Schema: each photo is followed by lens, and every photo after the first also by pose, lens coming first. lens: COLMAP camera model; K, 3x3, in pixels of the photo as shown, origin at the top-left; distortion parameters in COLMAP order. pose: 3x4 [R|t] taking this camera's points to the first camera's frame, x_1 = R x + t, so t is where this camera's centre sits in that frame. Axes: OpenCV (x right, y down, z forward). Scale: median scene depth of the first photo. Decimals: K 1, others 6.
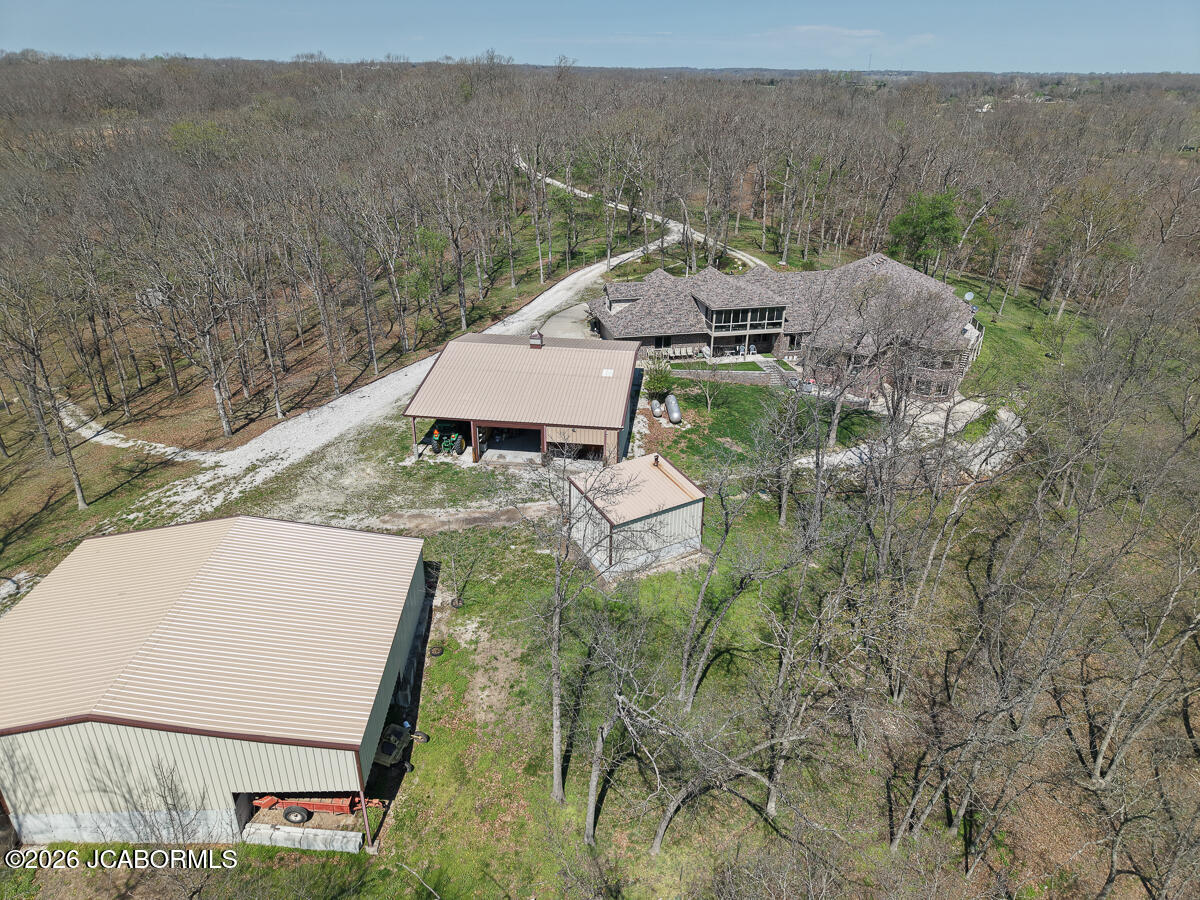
lens RADIAL K [[817.9, 0, 604.9], [0, 817.9, 449.1], [0, 0, 1]] dist [0.012178, -0.009751]
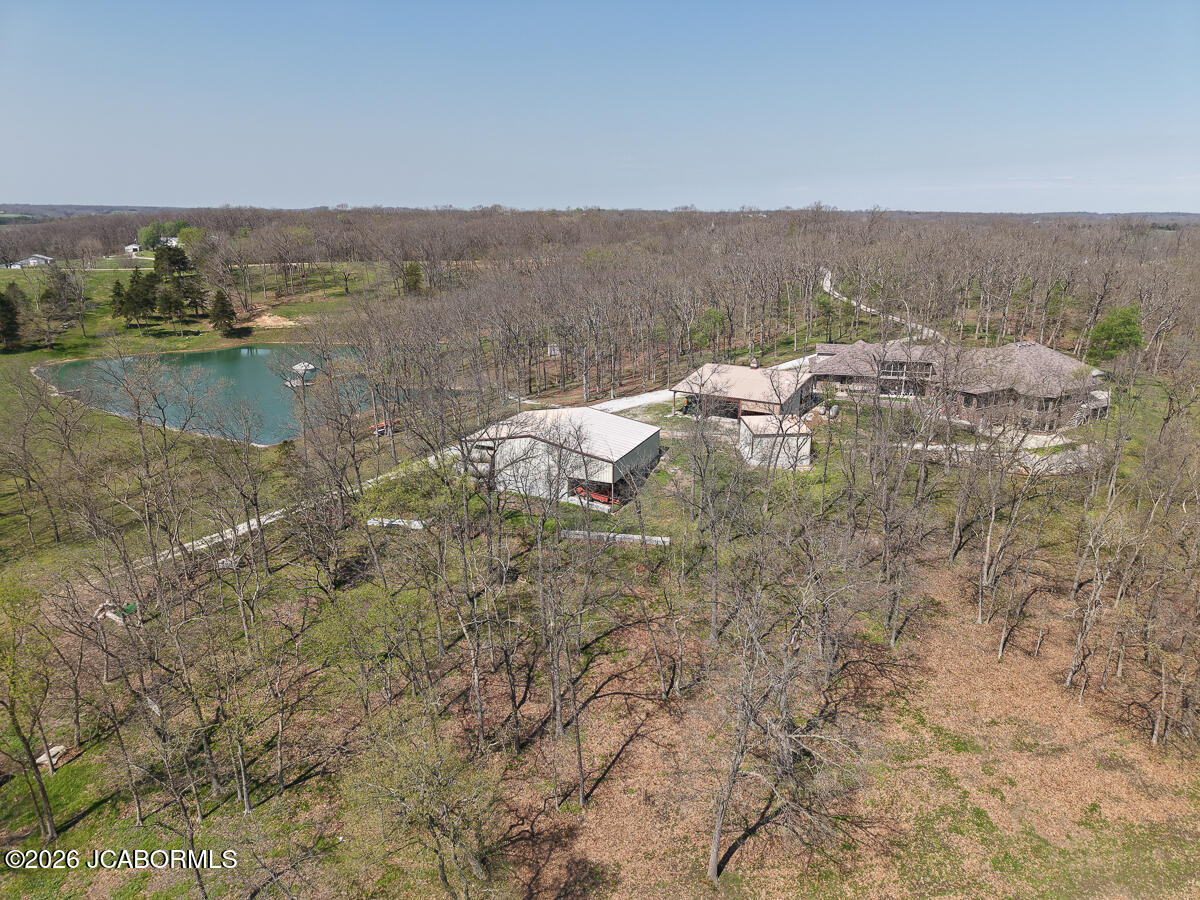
lens RADIAL K [[817.9, 0, 597.4], [0, 817.9, 452.8], [0, 0, 1]] dist [0.012178, -0.009751]
pose [[0.906618, 0.110843, -0.407133, 0.281078], [-0.171624, 0.978330, -0.115825, 0.254165], [0.385473, 0.174883, 0.905995, -0.541406]]
